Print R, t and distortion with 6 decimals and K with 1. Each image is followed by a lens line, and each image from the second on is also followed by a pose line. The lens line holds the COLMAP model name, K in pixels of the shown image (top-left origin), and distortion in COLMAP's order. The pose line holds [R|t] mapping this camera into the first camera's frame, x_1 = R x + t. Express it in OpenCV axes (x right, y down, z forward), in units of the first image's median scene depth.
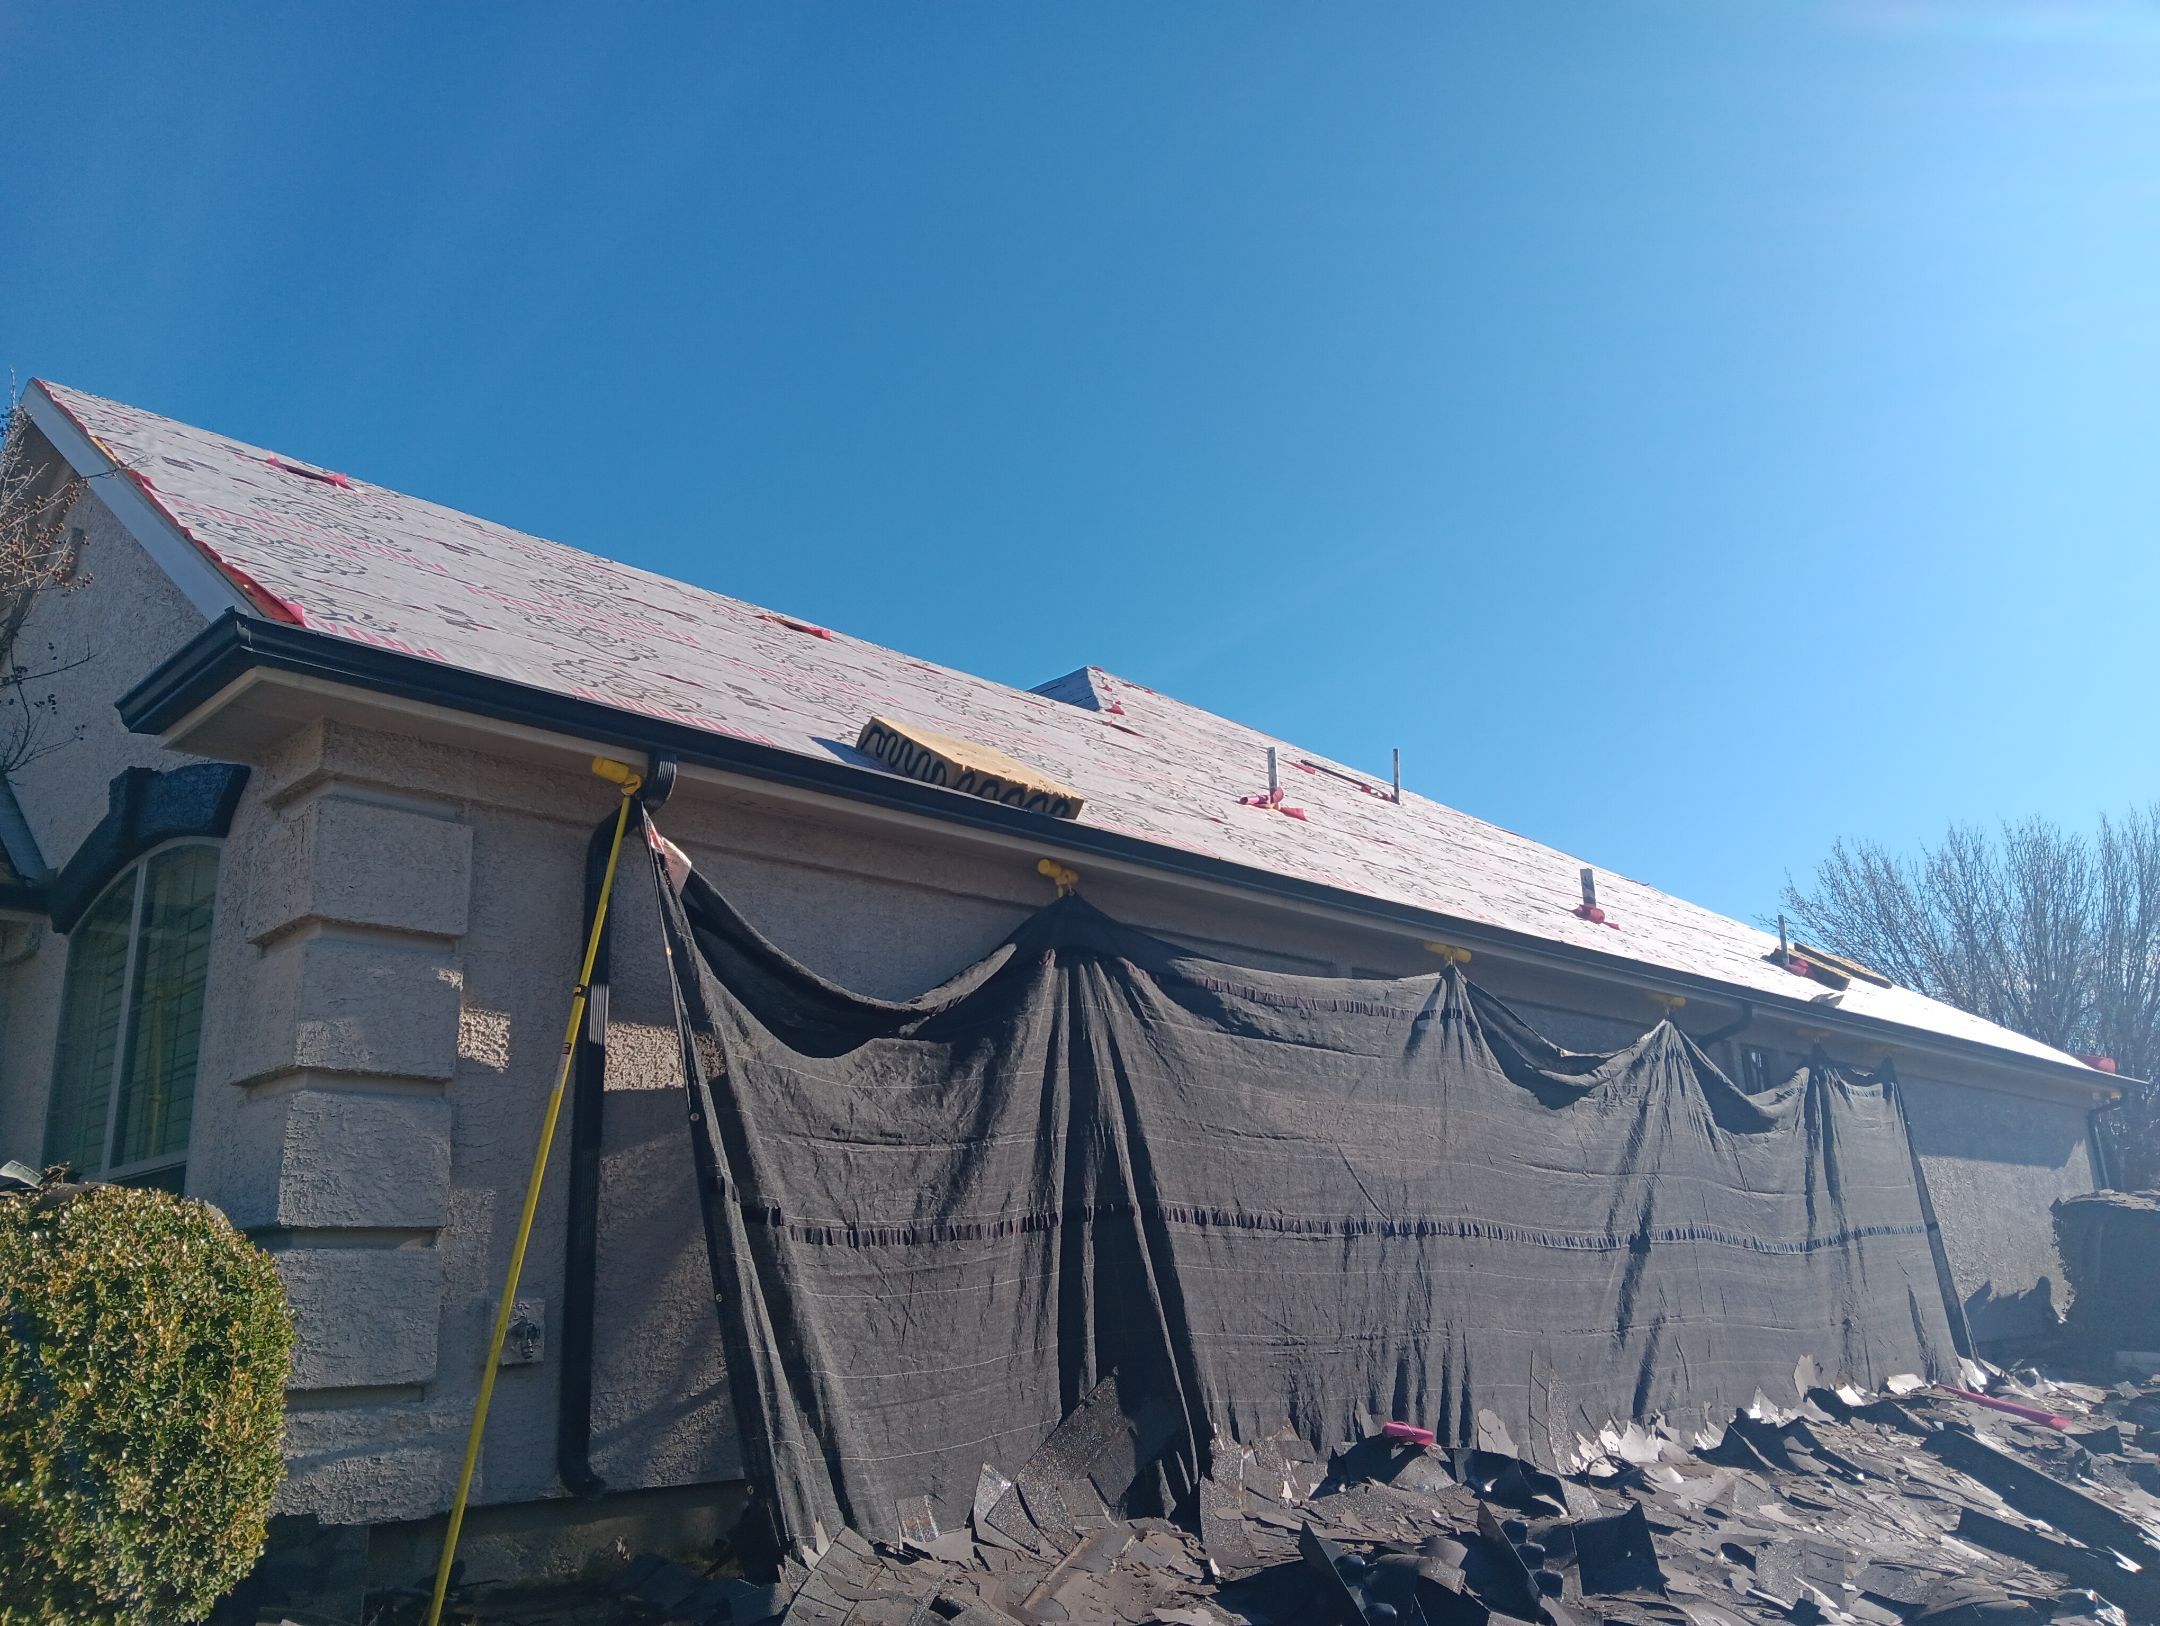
lens RADIAL K [[1626.7, 0, 1075.5], [0, 1626.7, 857.7], [0, 0, 1]] dist [0.070615, -0.095780]
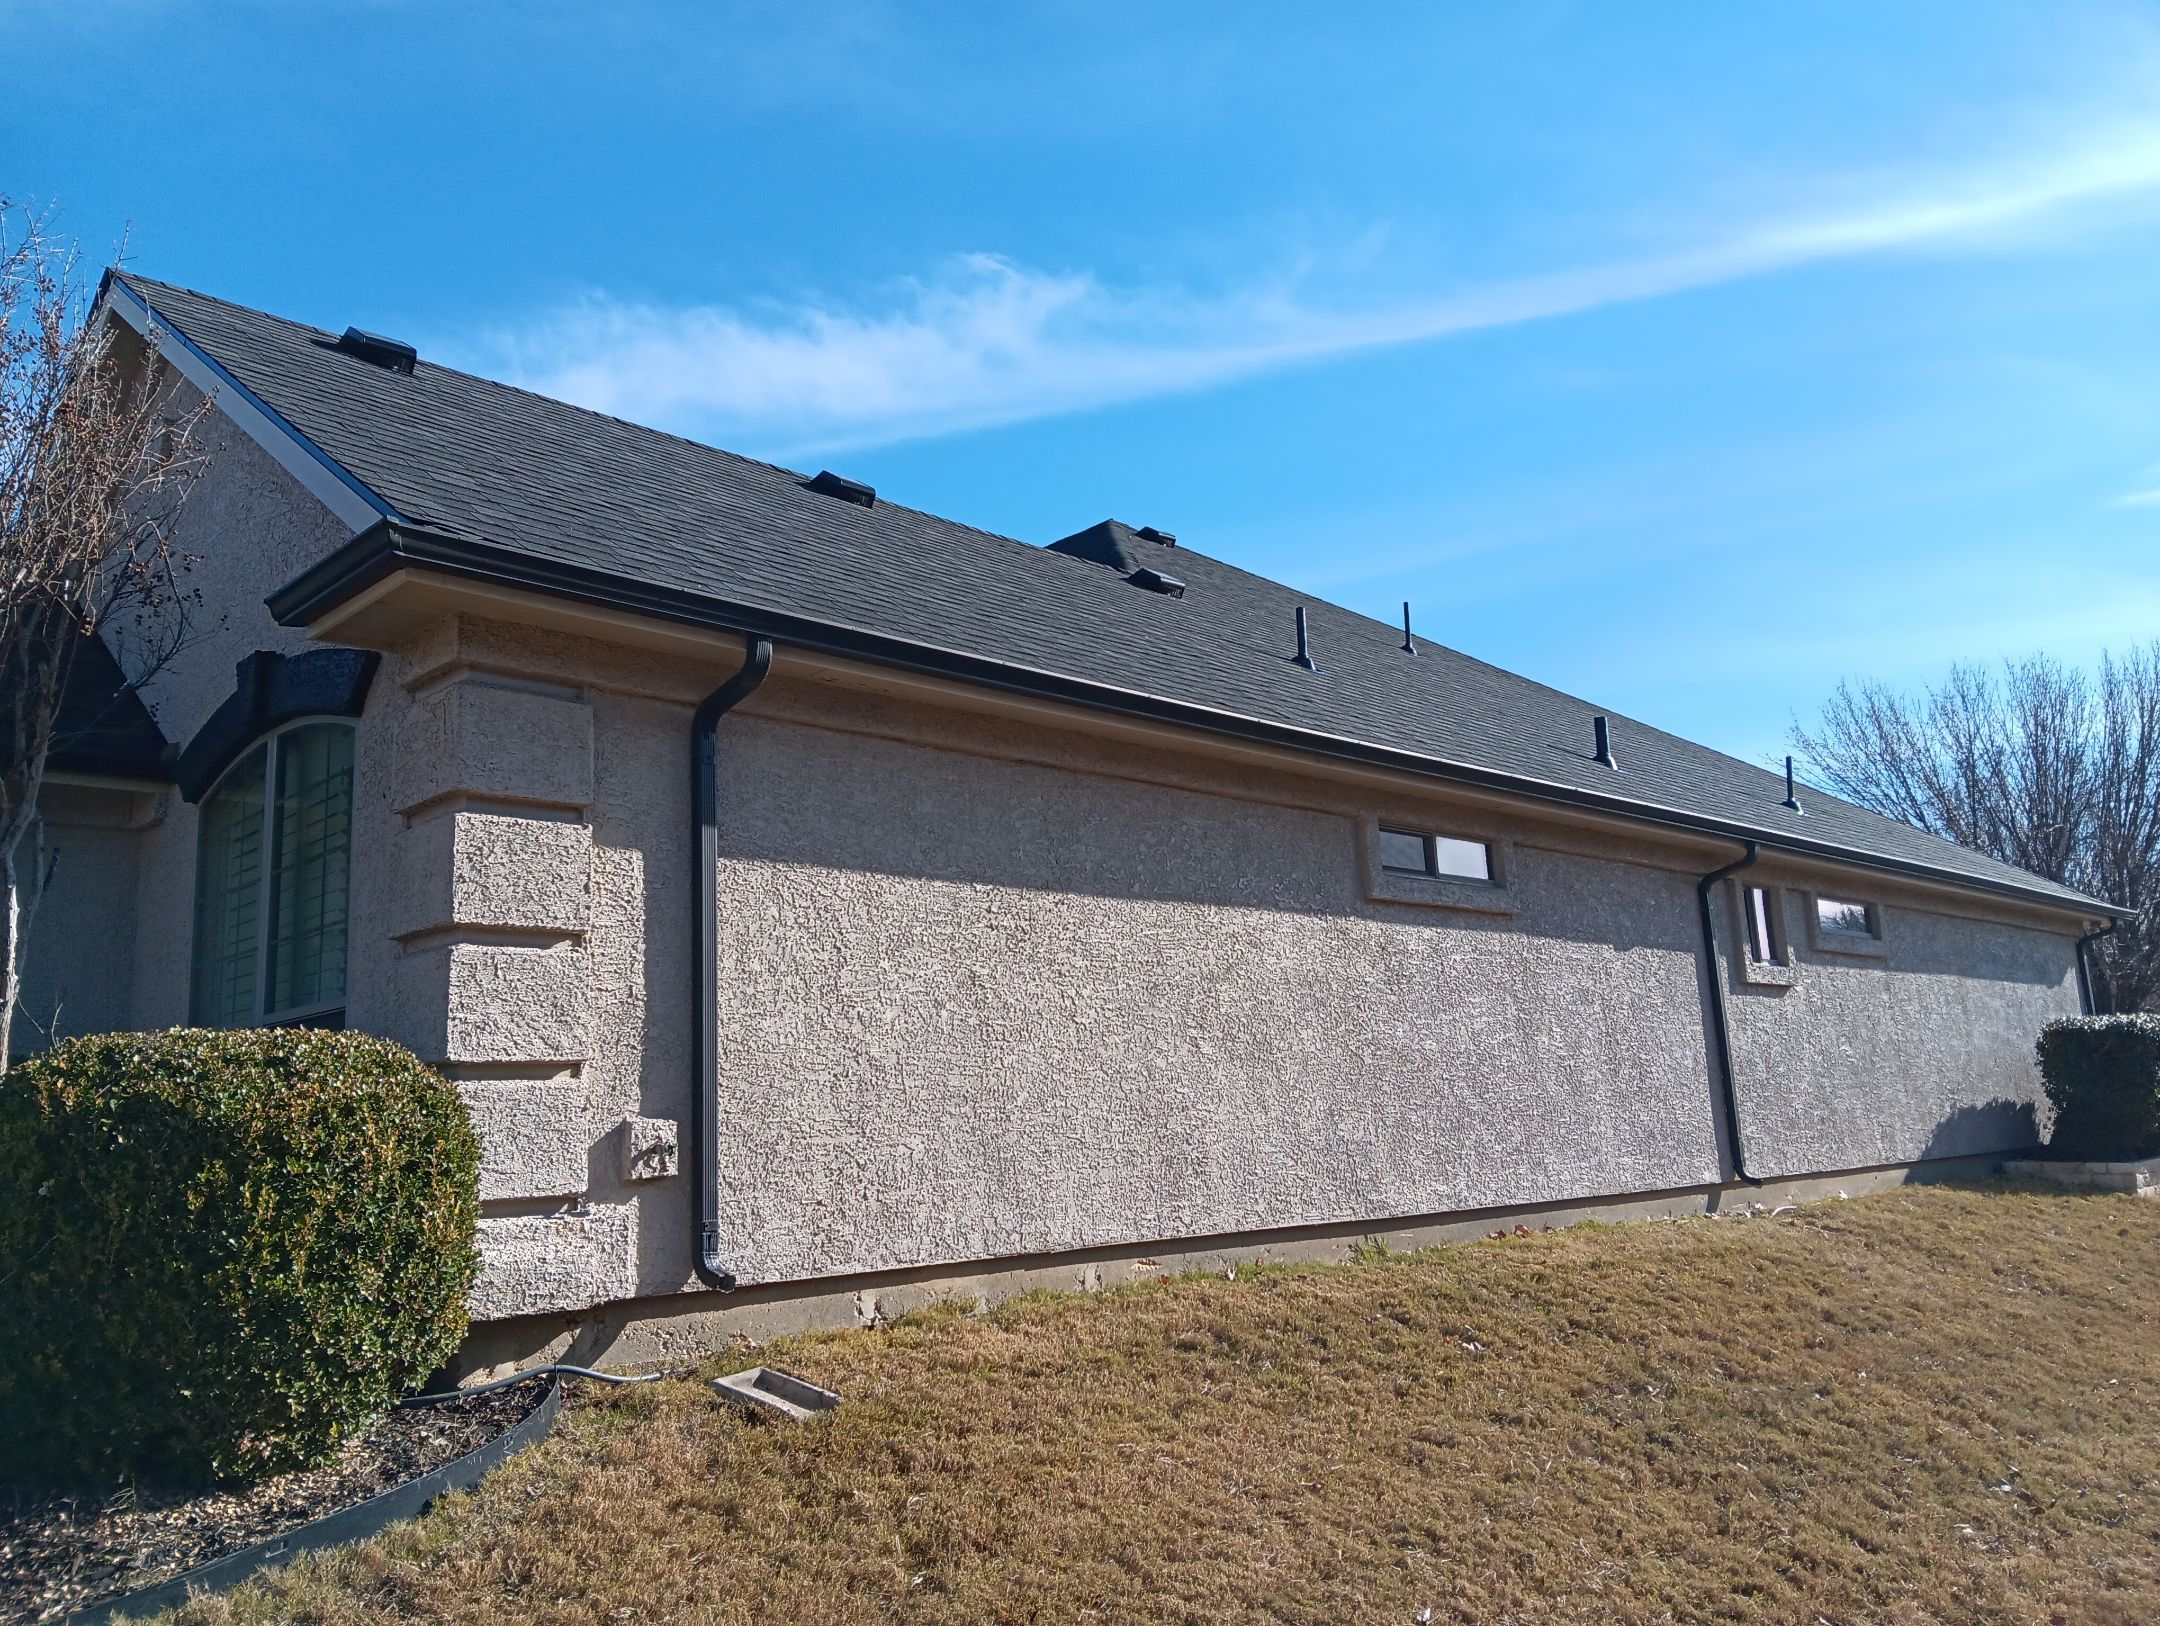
lens RADIAL K [[1639.7, 0, 1030.0], [0, 1639.7, 816.6], [0, 0, 1]] dist [0.085930, -0.139194]
pose [[0.999604, -0.014301, -0.024230, -0.043338], [0.016040, 0.997191, 0.073166, -0.021351], [0.023116, -0.073526, 0.997025, -0.112843]]
